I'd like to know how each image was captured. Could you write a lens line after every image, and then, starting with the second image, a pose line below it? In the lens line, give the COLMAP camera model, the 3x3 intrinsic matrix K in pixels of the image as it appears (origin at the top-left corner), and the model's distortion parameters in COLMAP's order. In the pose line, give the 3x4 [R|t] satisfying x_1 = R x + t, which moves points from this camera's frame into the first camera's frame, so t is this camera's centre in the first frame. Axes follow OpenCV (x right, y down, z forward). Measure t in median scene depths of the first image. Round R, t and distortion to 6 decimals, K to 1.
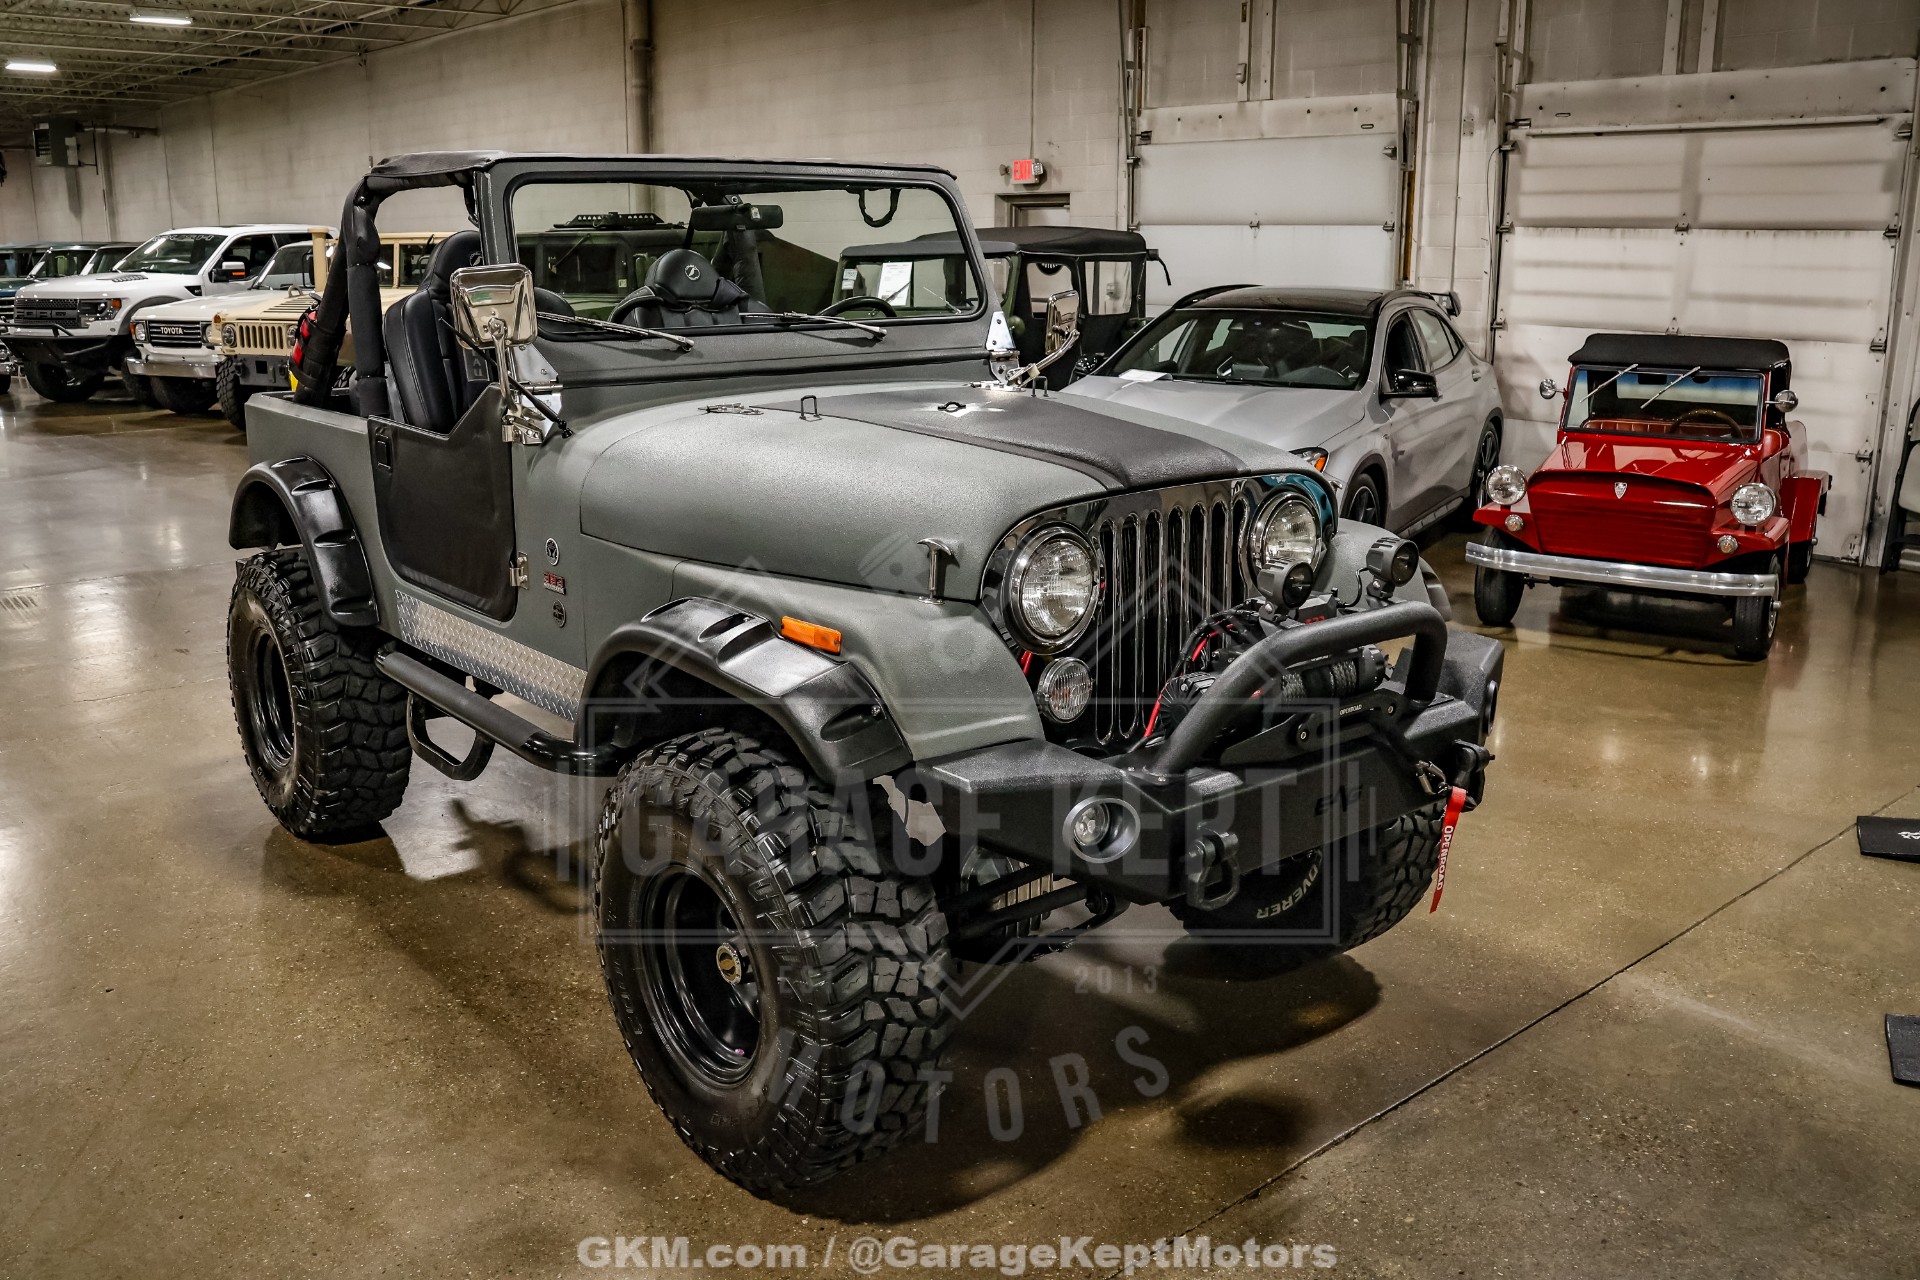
lens RADIAL K [[1649.5, 0, 948.9], [0, 1649.5, 649.2], [0, 0, 1]] dist [-0.164593, 0.158543]
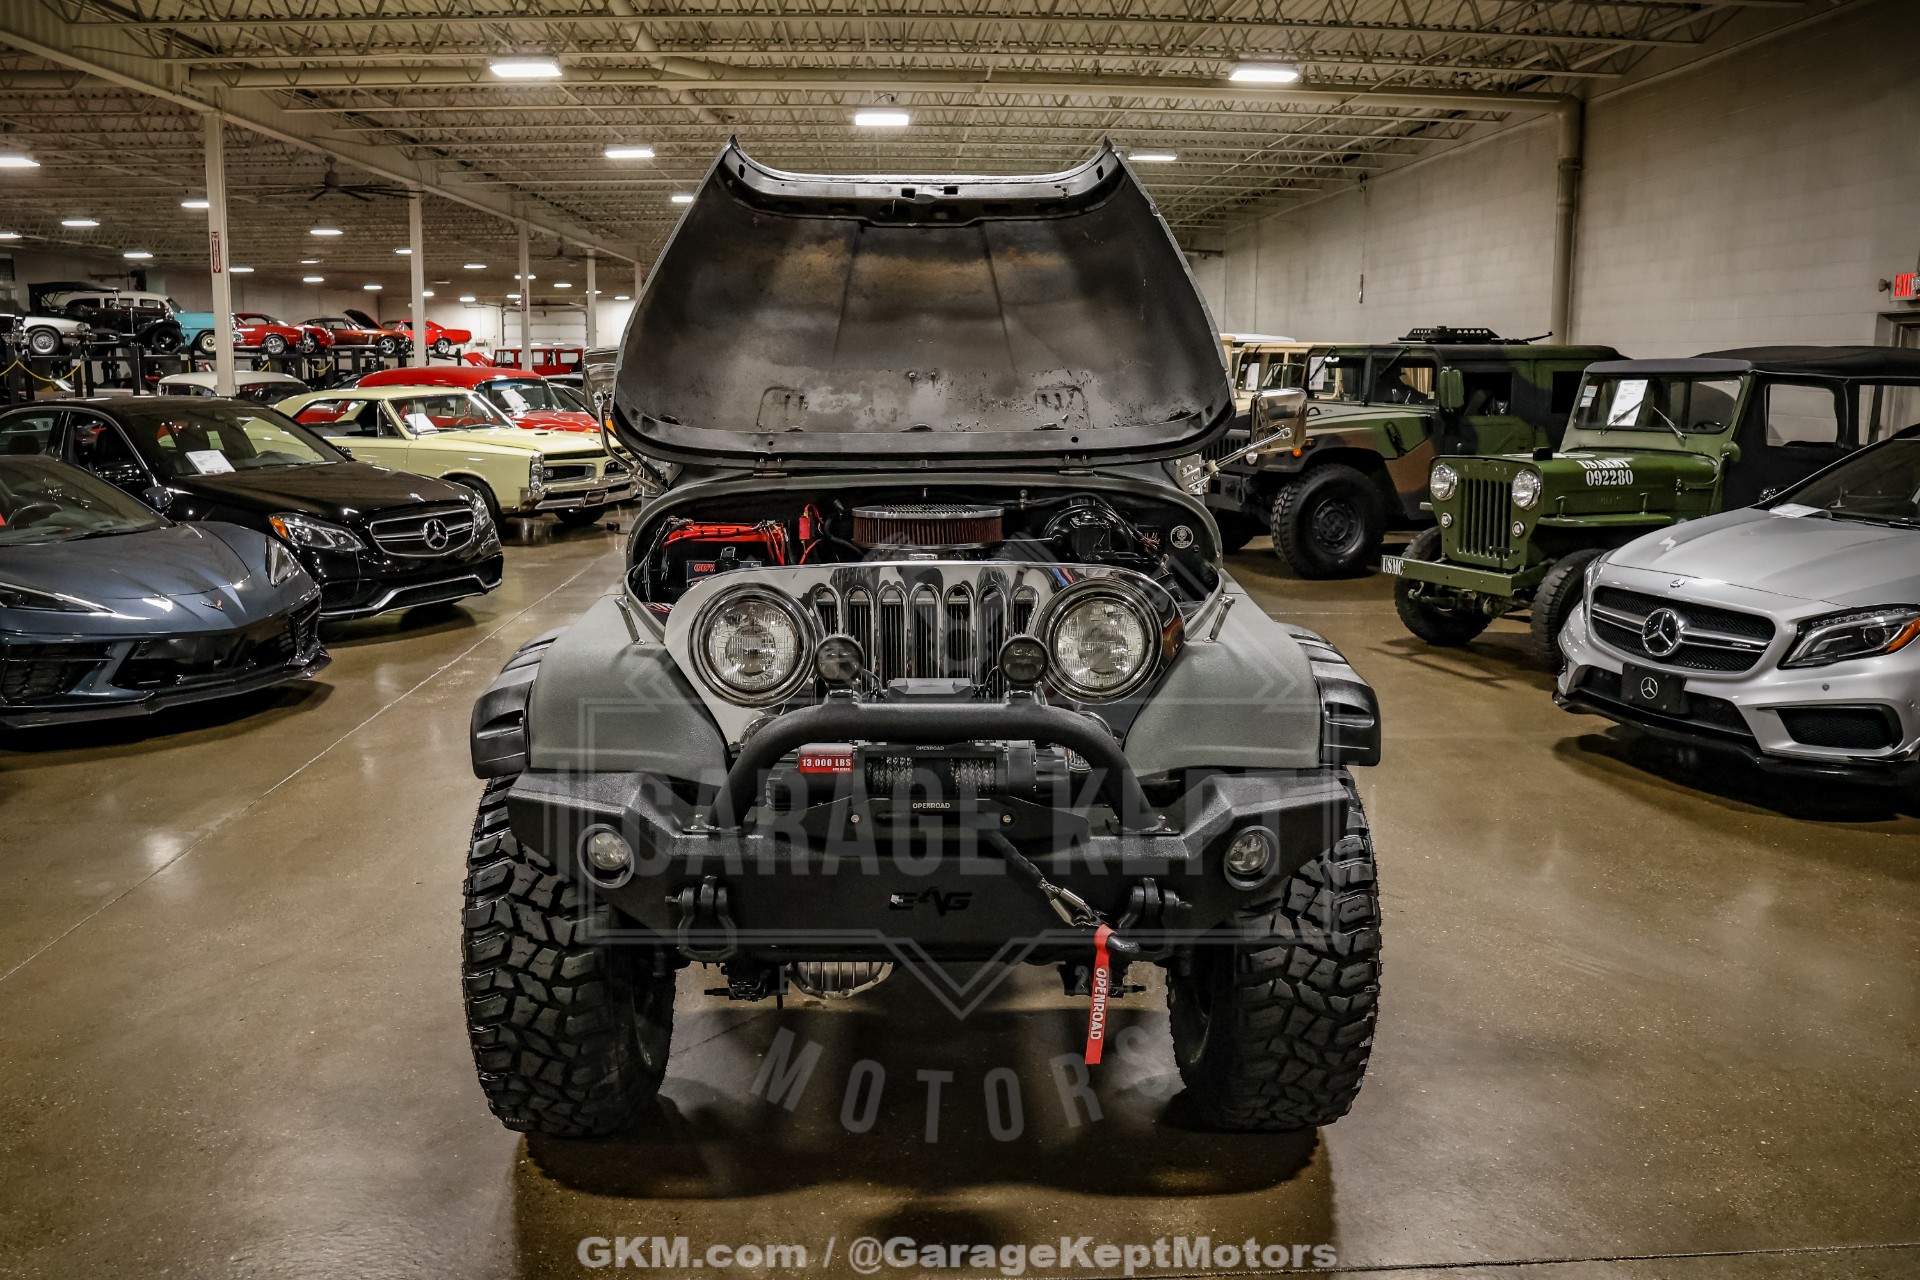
lens RADIAL K [[1613.2, 0, 952.2], [0, 1613.2, 639.7], [0, 0, 1]] dist [-0.164802, 0.134863]
pose [[0.787035, 0.109342, -0.607140, 0.350770], [-0.153662, 0.987894, -0.021278, -0.016959], [0.597464, 0.110041, 0.794310, 0.111829]]
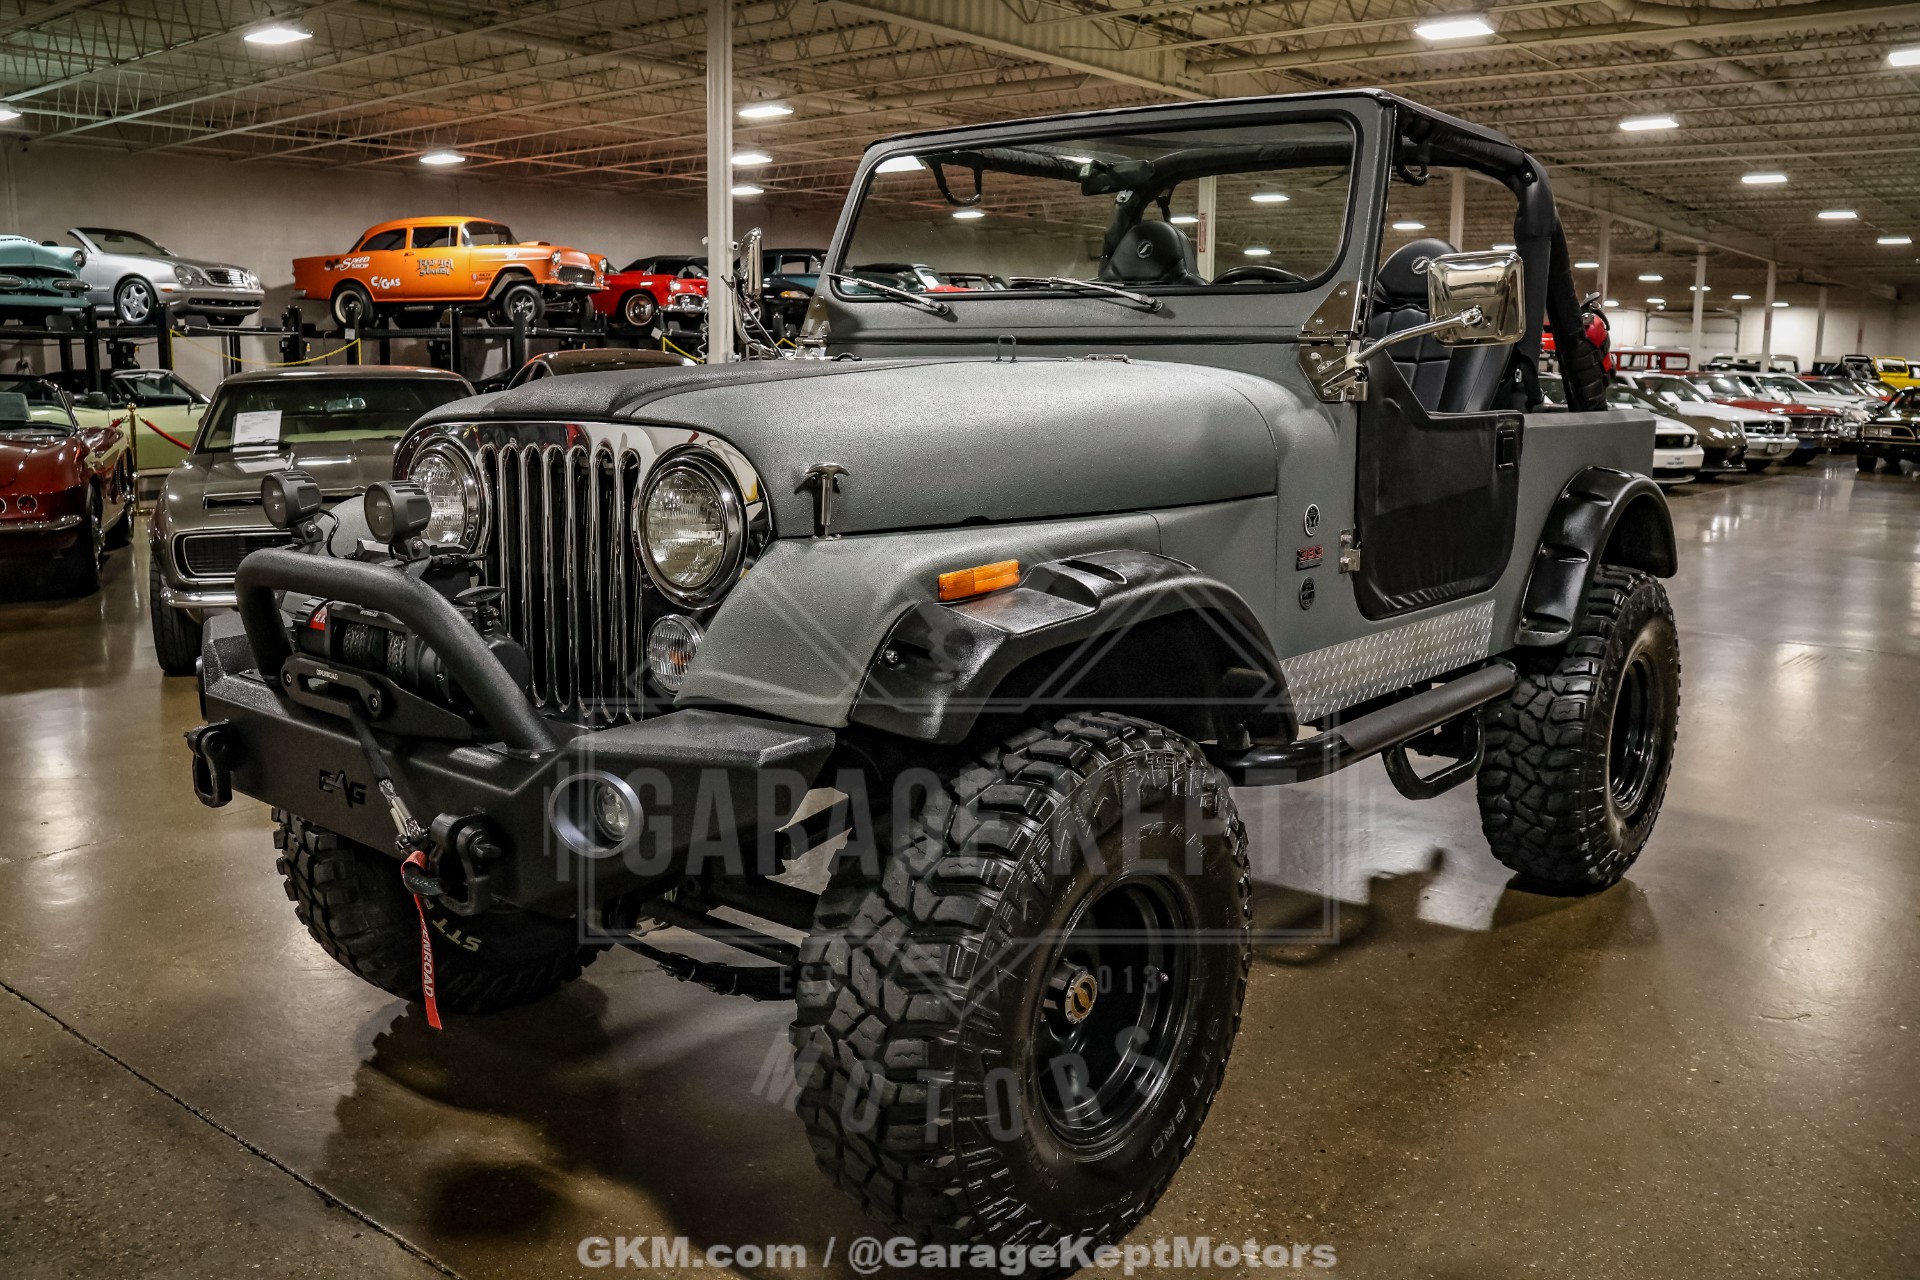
lens RADIAL K [[1607.0, 0, 954.9], [0, 1607.0, 673.4], [0, 0, 1]] dist [-0.171913, 0.127556]
pose [[0.191988, 0.188828, -0.963060, 0.462817], [-0.244347, 0.959610, 0.139441, -0.065323], [0.950492, 0.208550, 0.230373, 0.485244]]
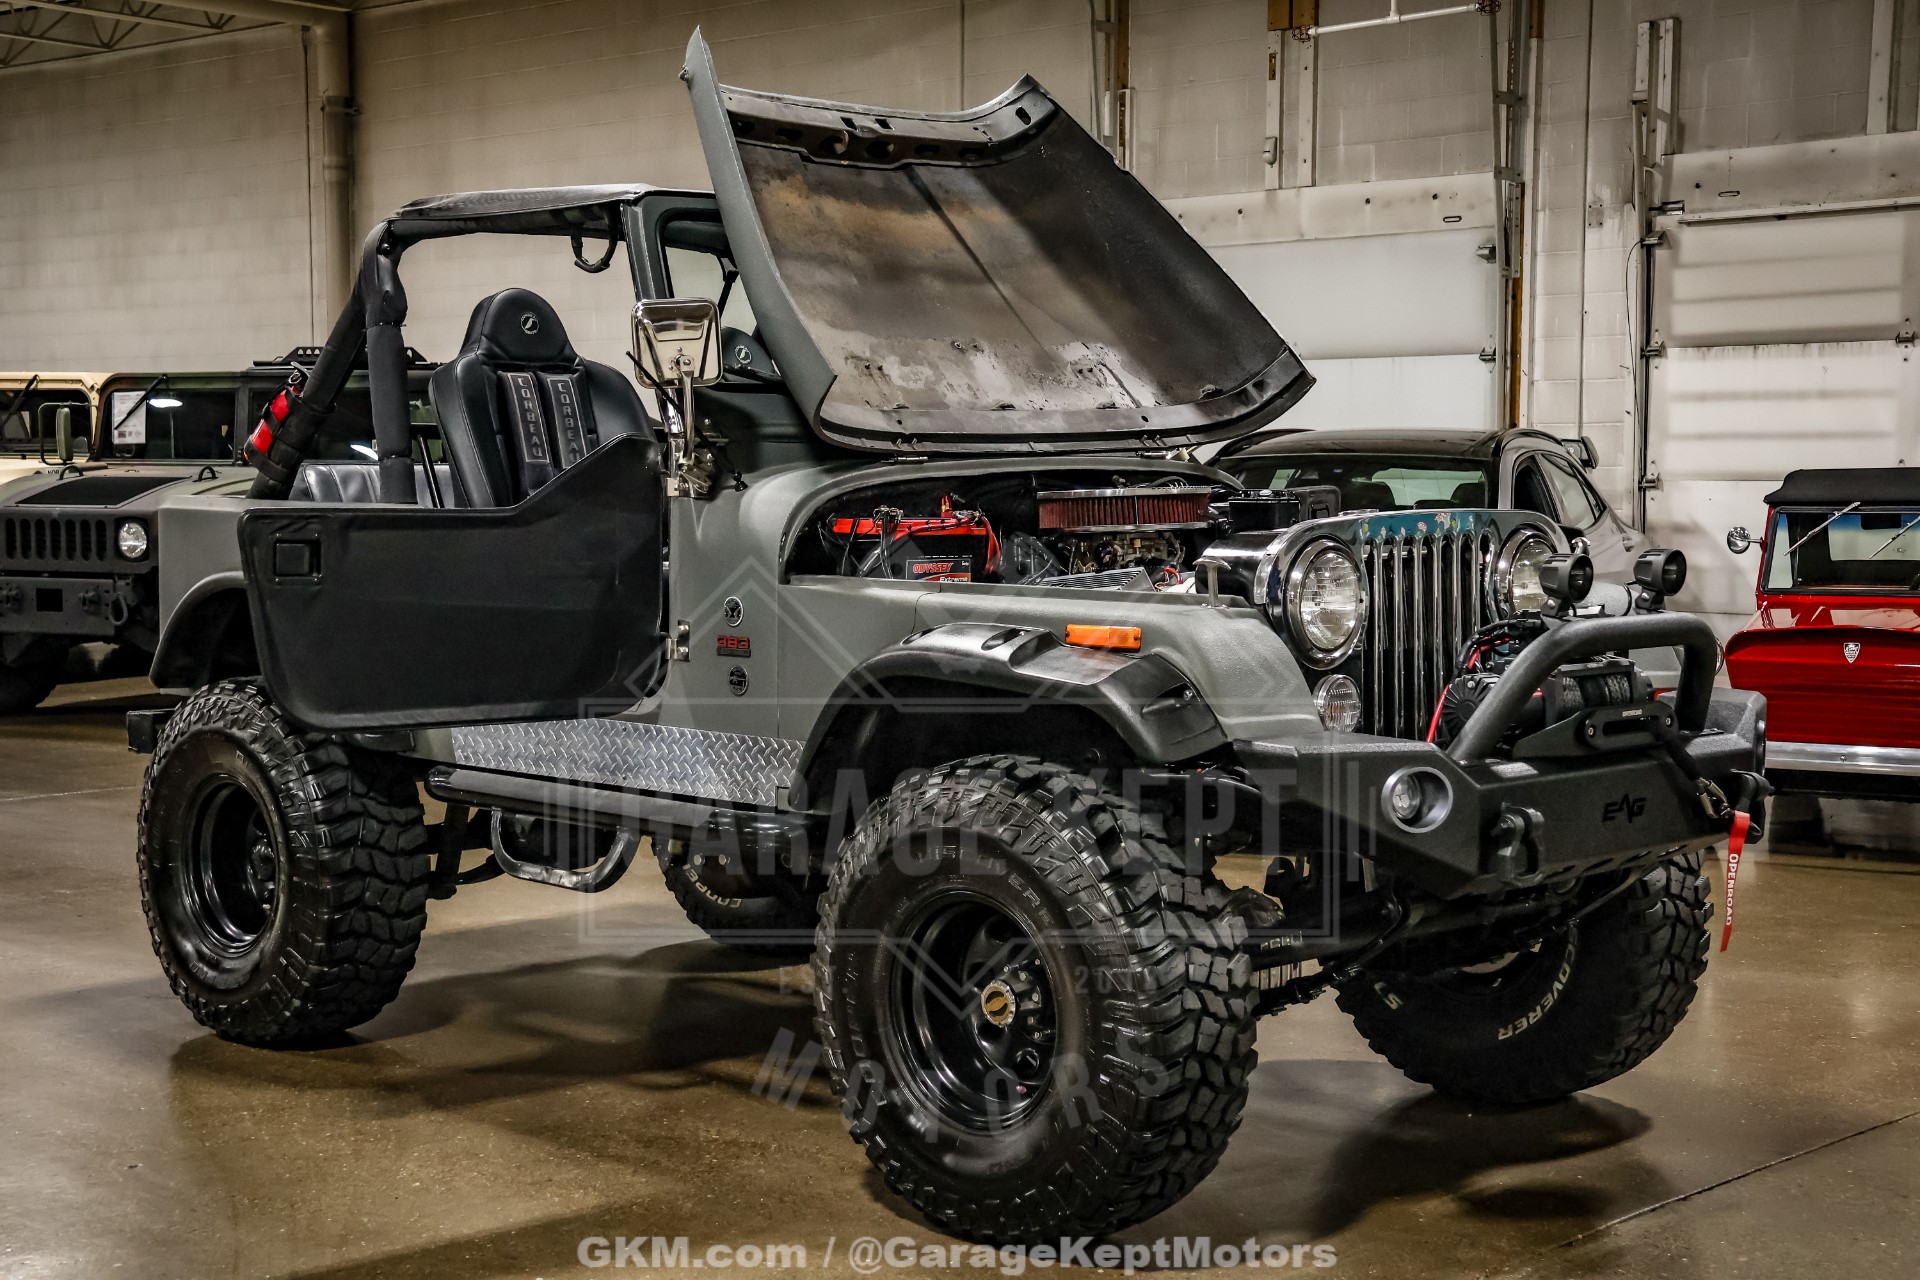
lens RADIAL K [[2729.6, 0, 960.0], [0, 2729.6, 640.0], [0, 0, 1]] dist [0.076981, 0.412636]
pose [[0.995187, -0.008274, 0.097648, -0.141562], [0.025114, 0.984685, -0.172522, 0.118080], [-0.094725, 0.174144, 0.980154, -0.266239]]
